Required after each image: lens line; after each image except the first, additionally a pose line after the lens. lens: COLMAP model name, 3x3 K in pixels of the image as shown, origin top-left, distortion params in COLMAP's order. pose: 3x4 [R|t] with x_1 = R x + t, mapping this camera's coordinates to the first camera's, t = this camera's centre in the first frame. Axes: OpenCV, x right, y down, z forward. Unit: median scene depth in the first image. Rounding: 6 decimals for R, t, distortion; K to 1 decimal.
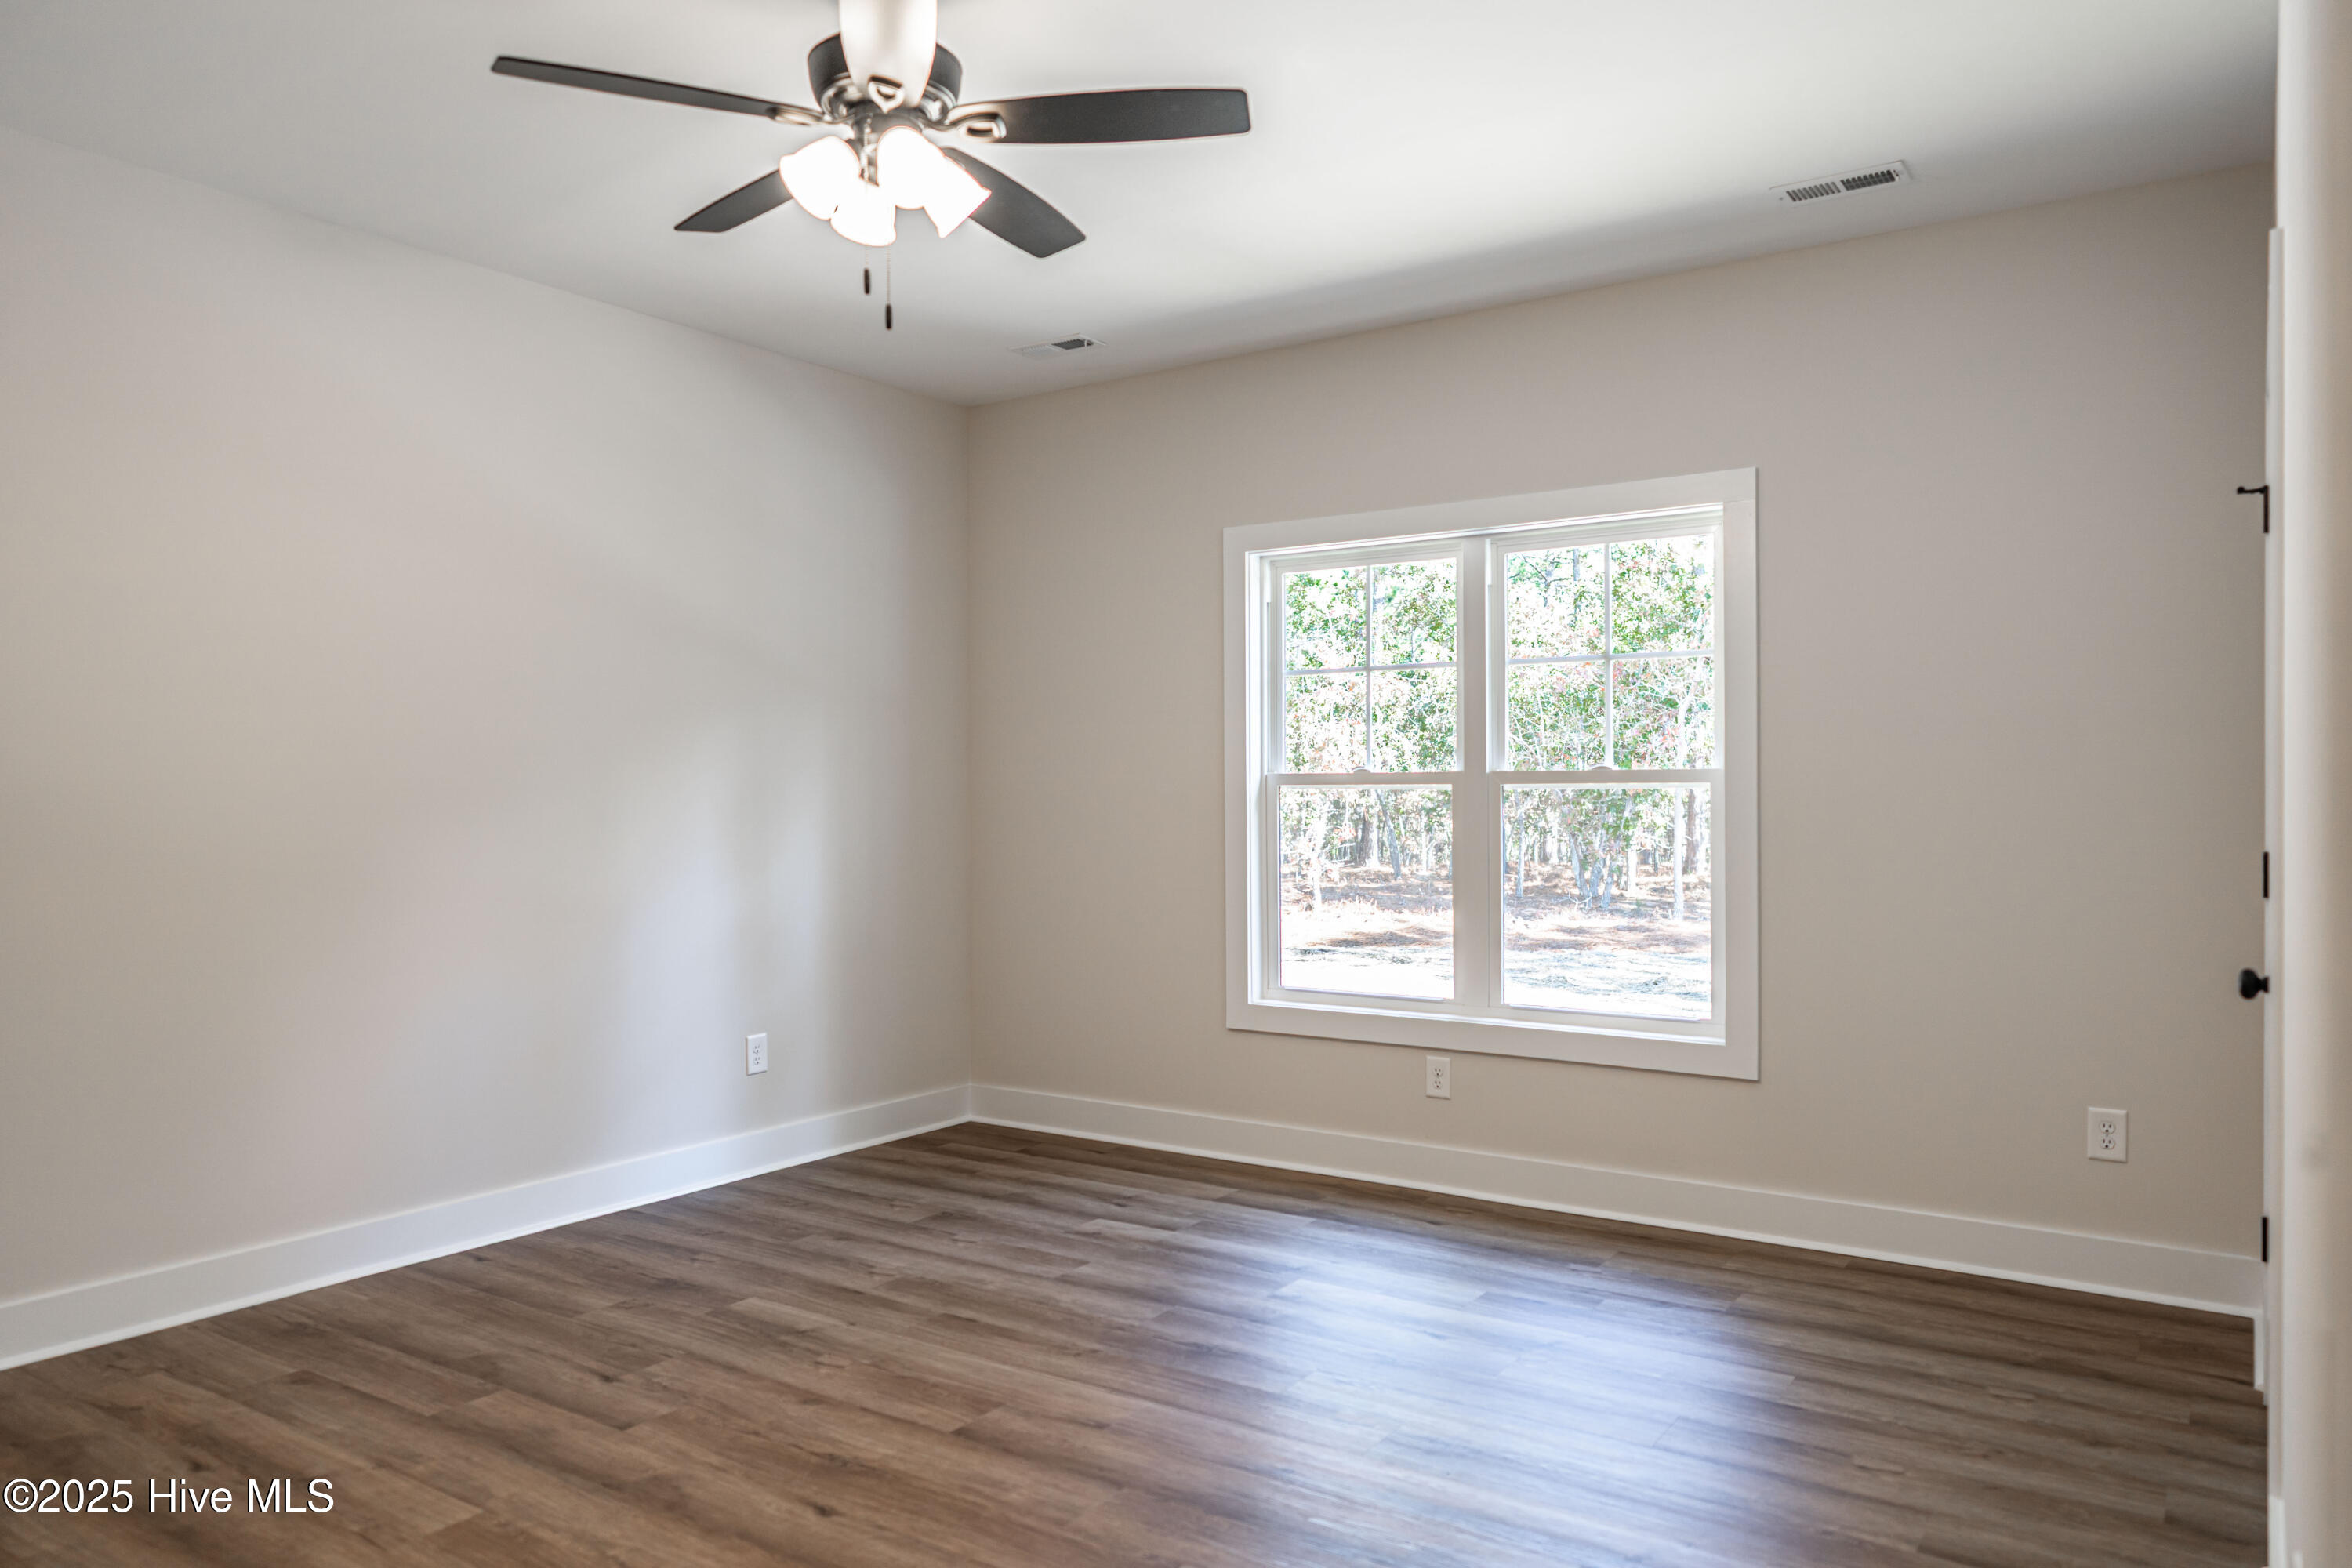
lens RADIAL K [[1614.9, 0, 1183.7], [0, 1614.9, 803.3], [0, 0, 1]] dist [0.013197, -0.001620]
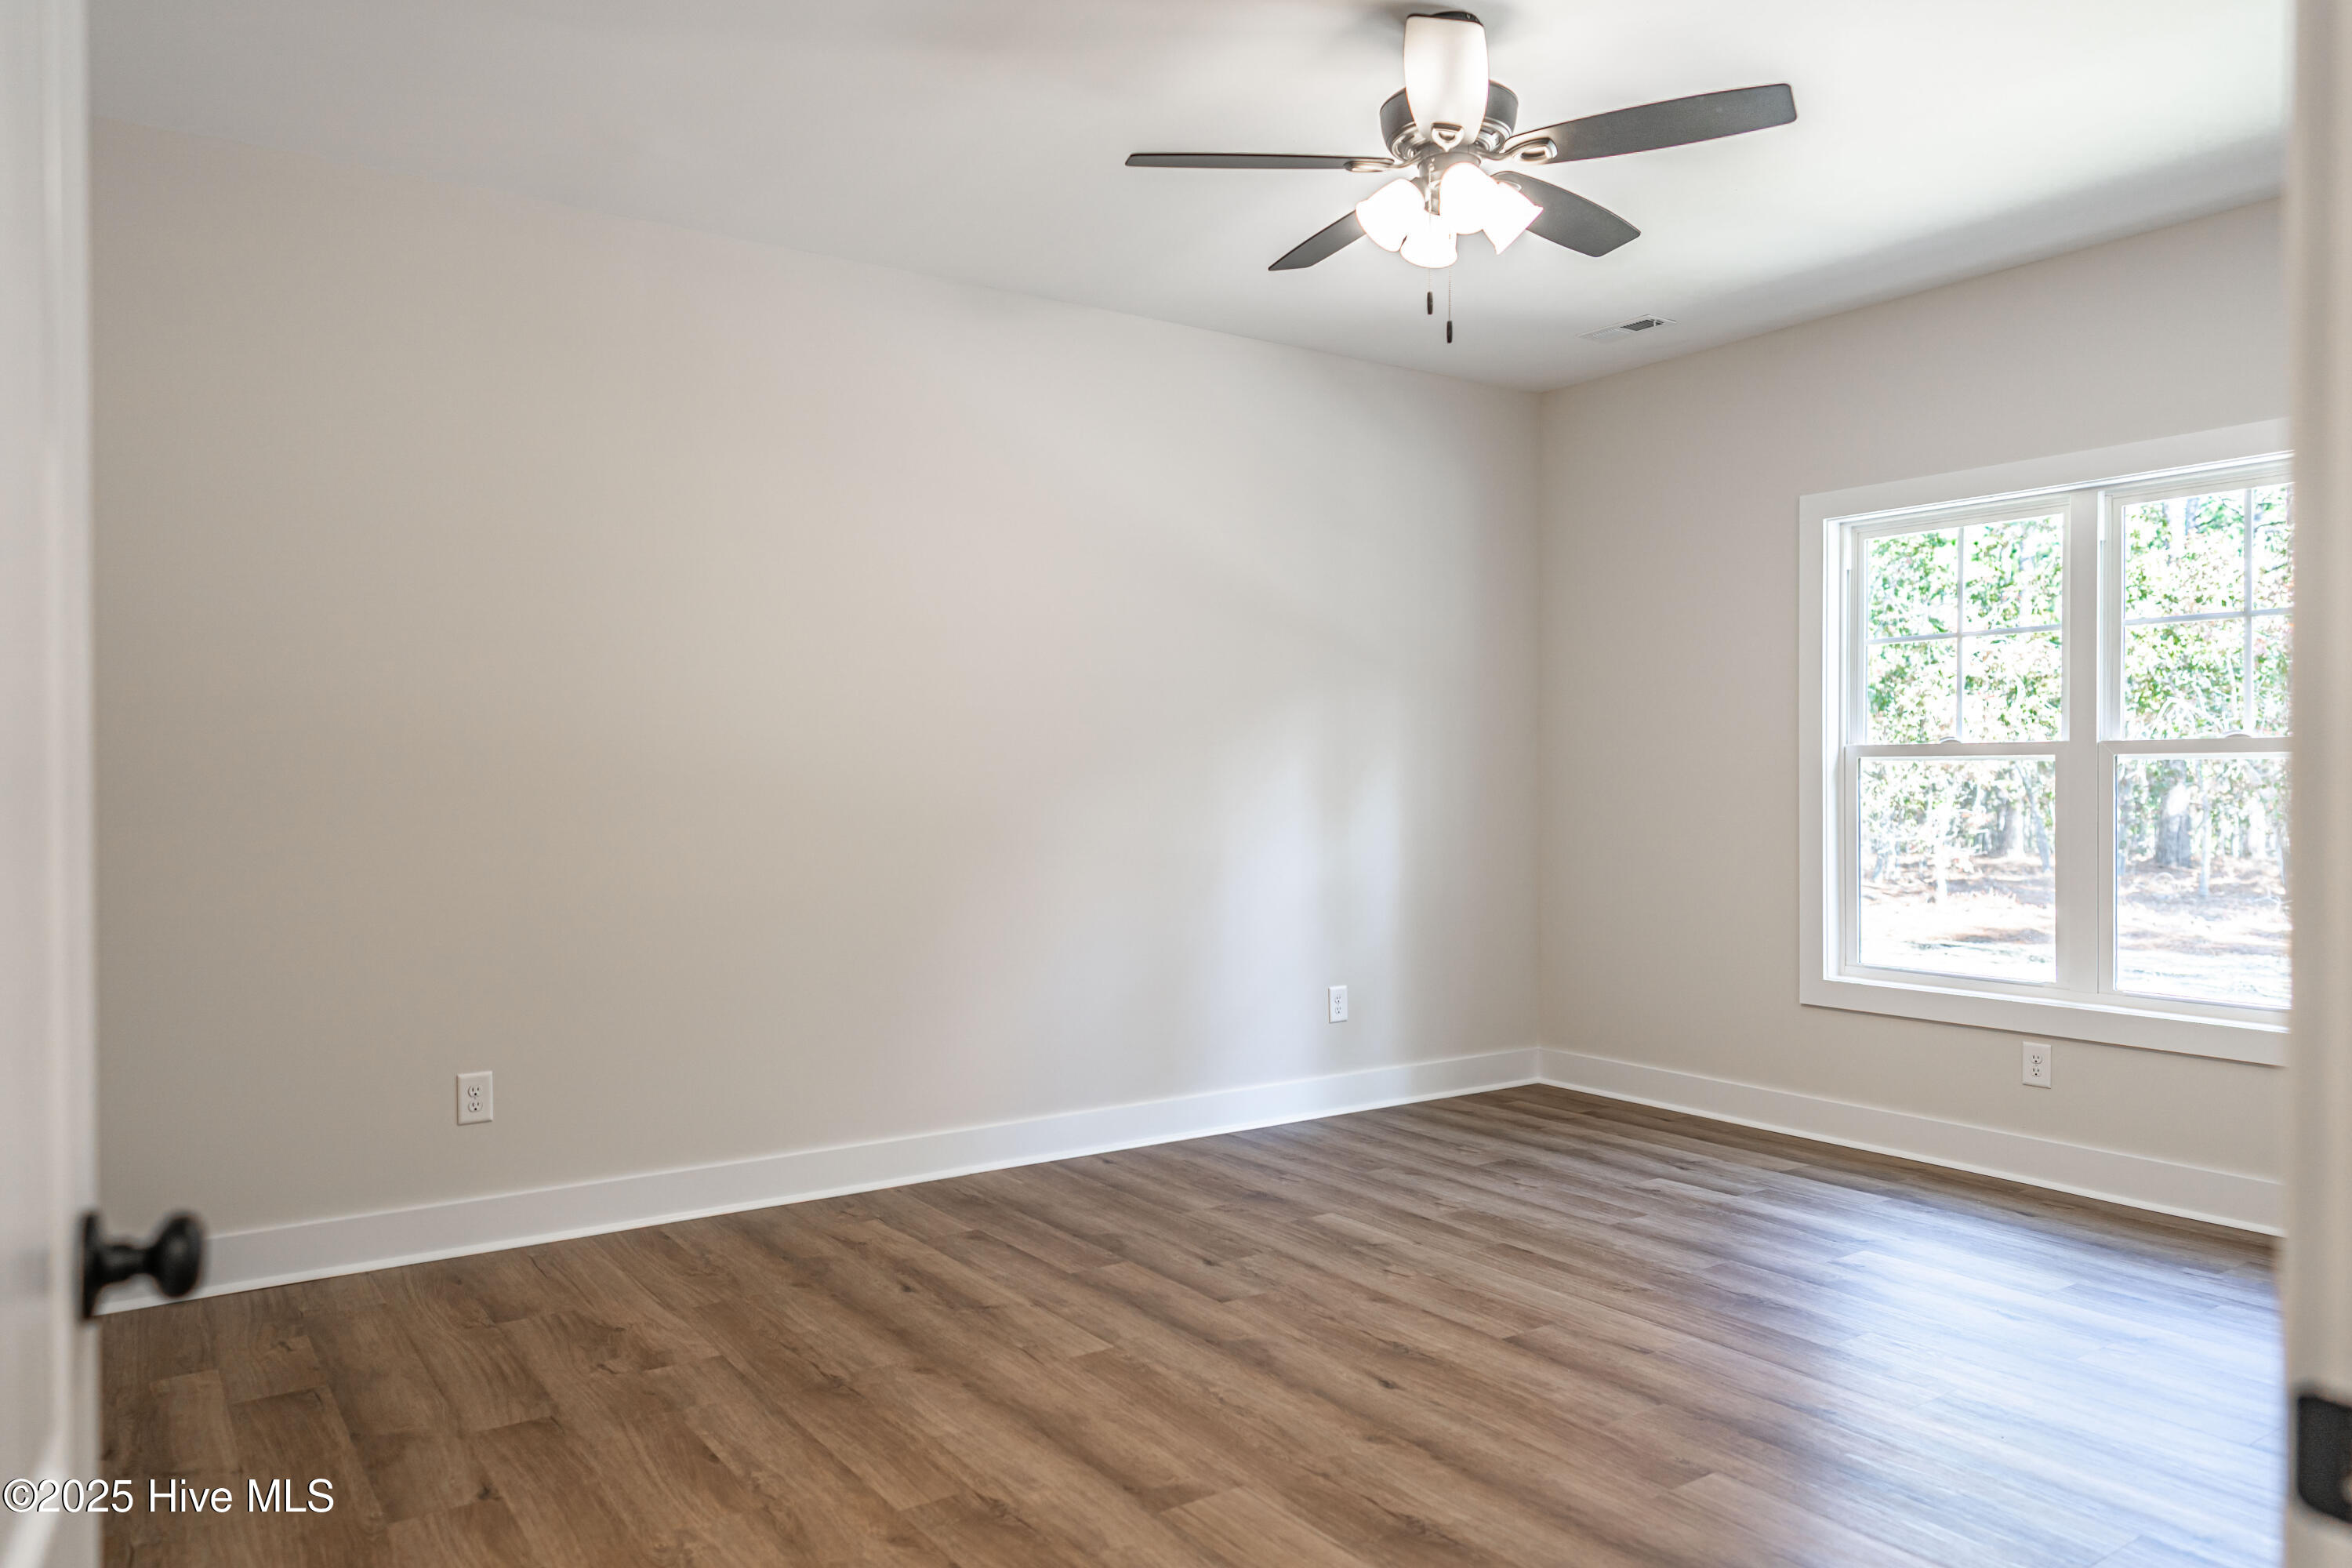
lens RADIAL K [[1635.6, 0, 1176.0], [0, 1635.6, 784.0], [0, 0, 1]] dist [0.009654, 0.006204]
pose [[0.934964, 0.003337, -0.354726, 0.034153], [-0.004063, 0.999991, -0.001301, 0.011111], [0.354719, 0.002657, 0.934969, -0.098049]]
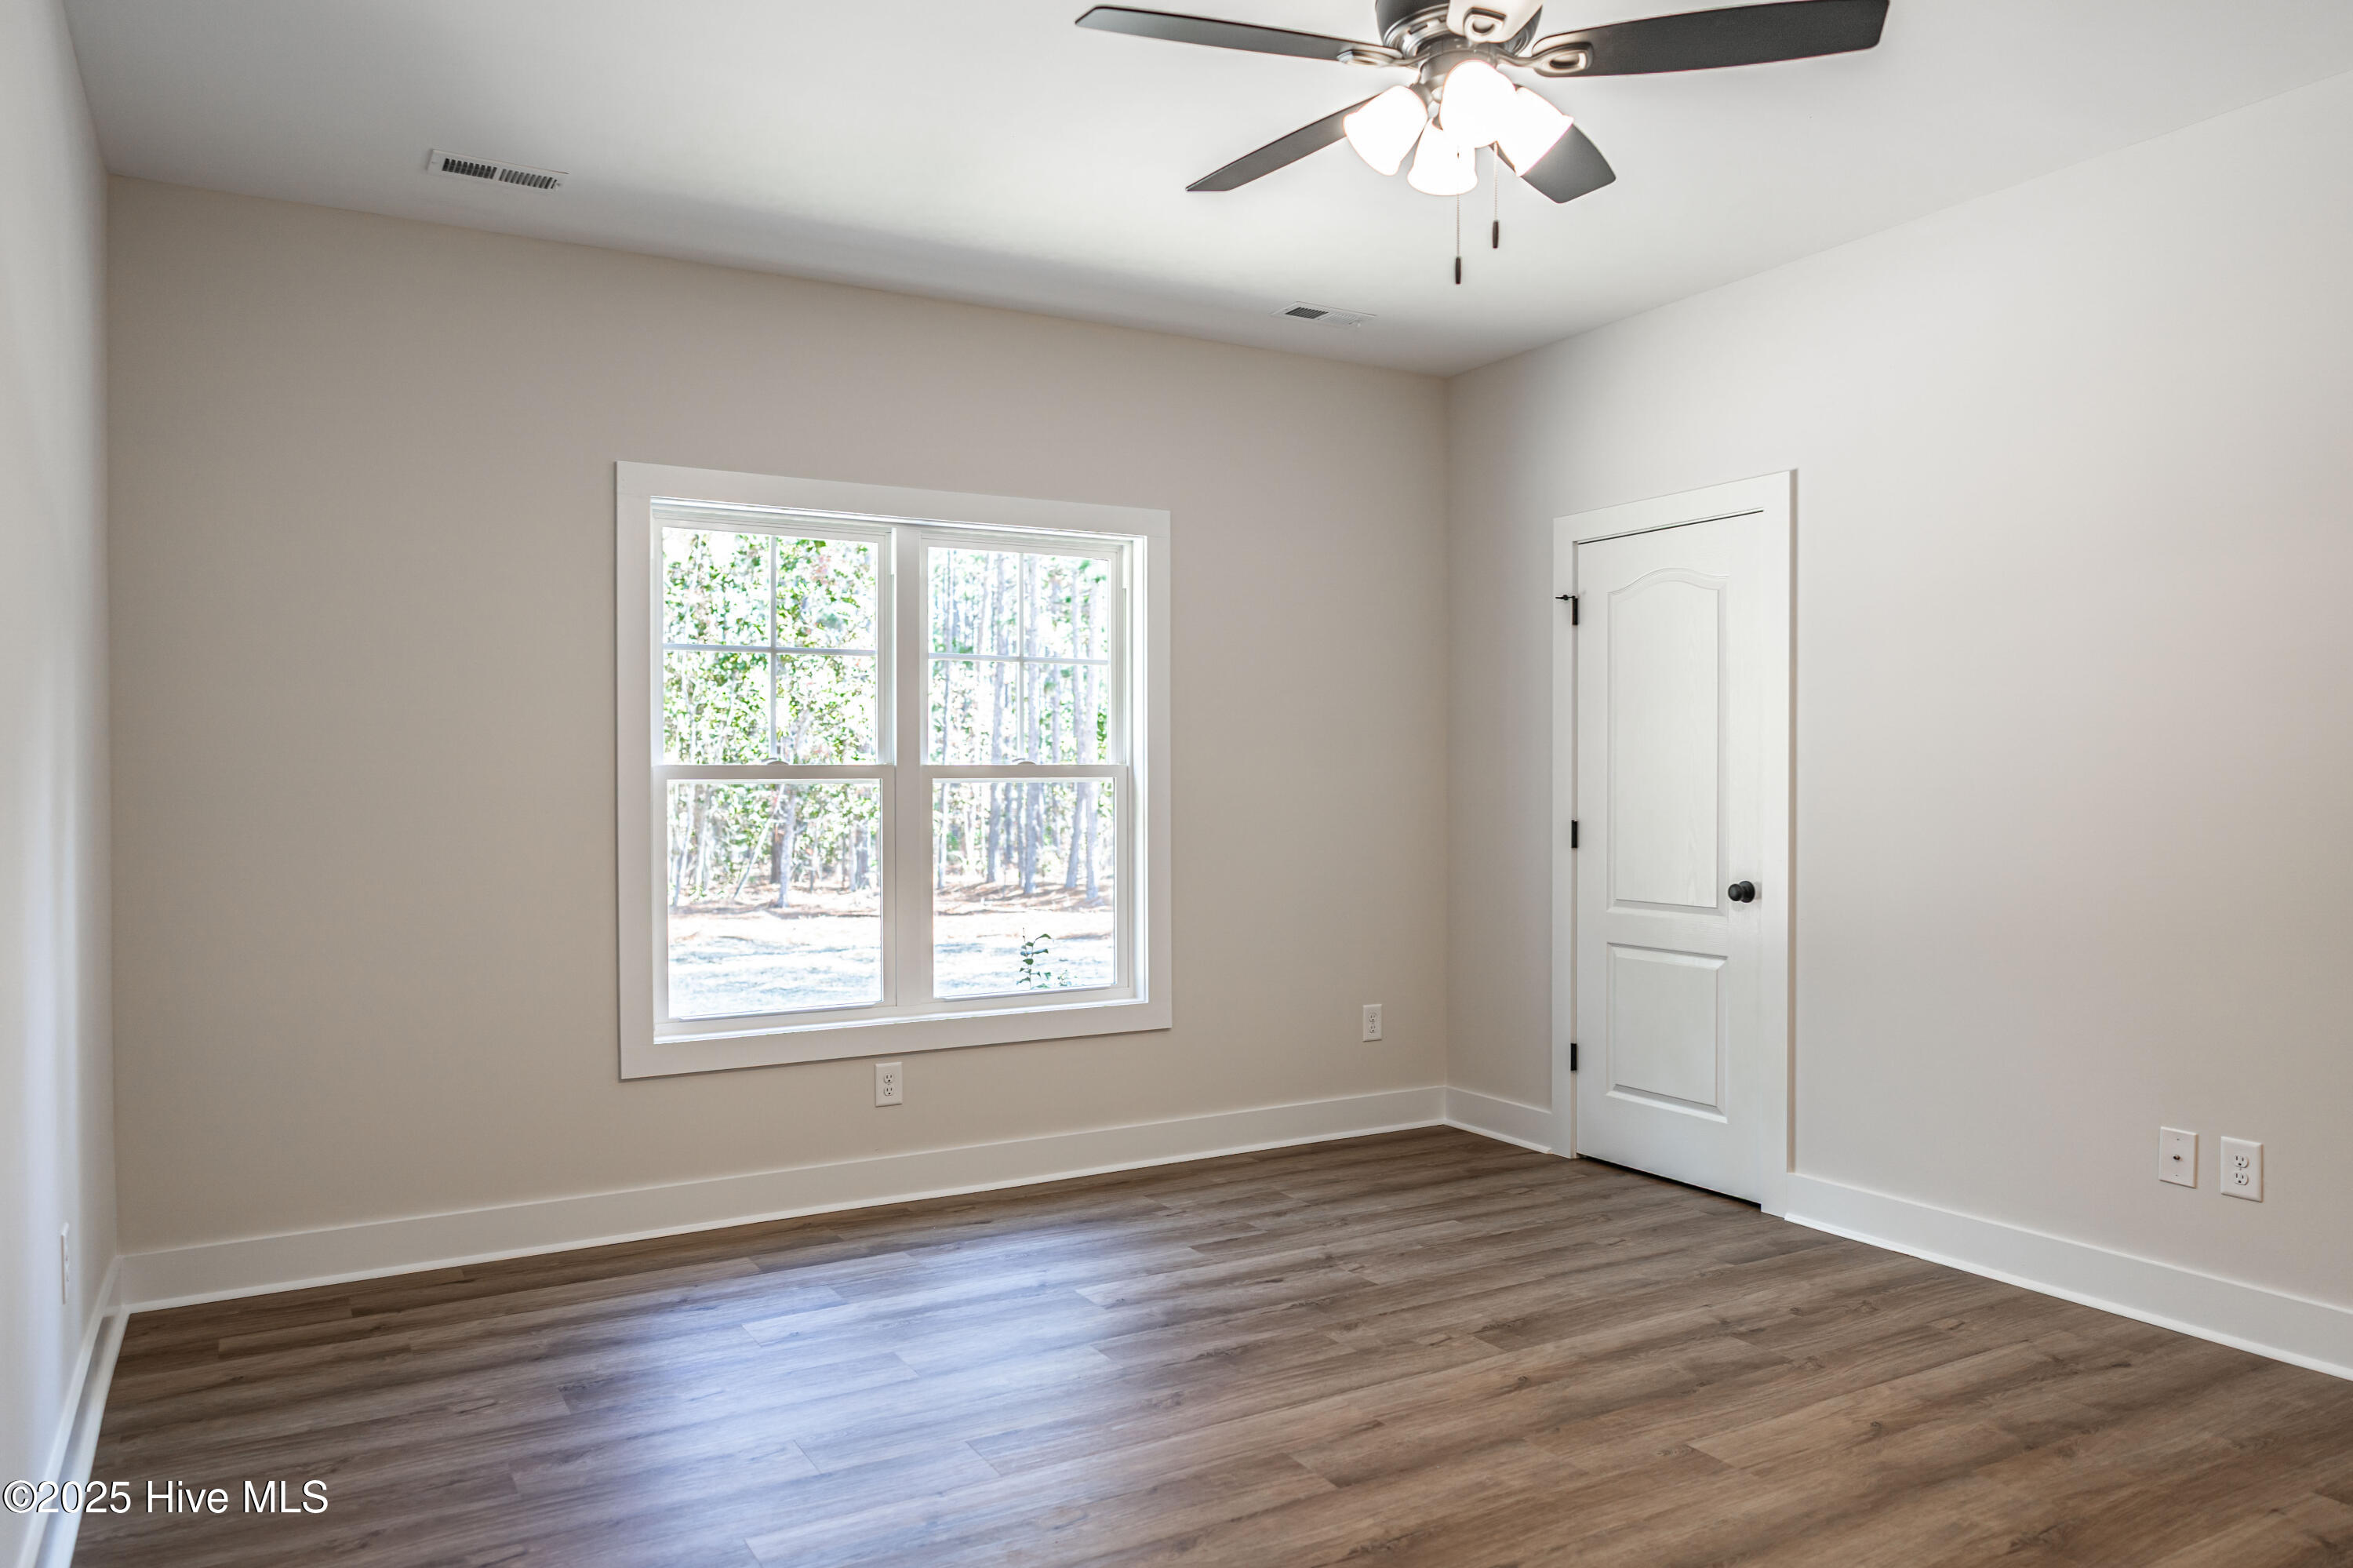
lens RADIAL K [[1601.6, 0, 1176.5], [0, 1601.6, 784.0], [0, 0, 1]] dist [-0.001231, -0.000102]
pose [[0.417161, 0.002848, 0.908828, -0.806280], [0.010373, 0.999915, -0.007894, 0.001726], [-0.908773, 0.012720, 0.417096, 0.570592]]
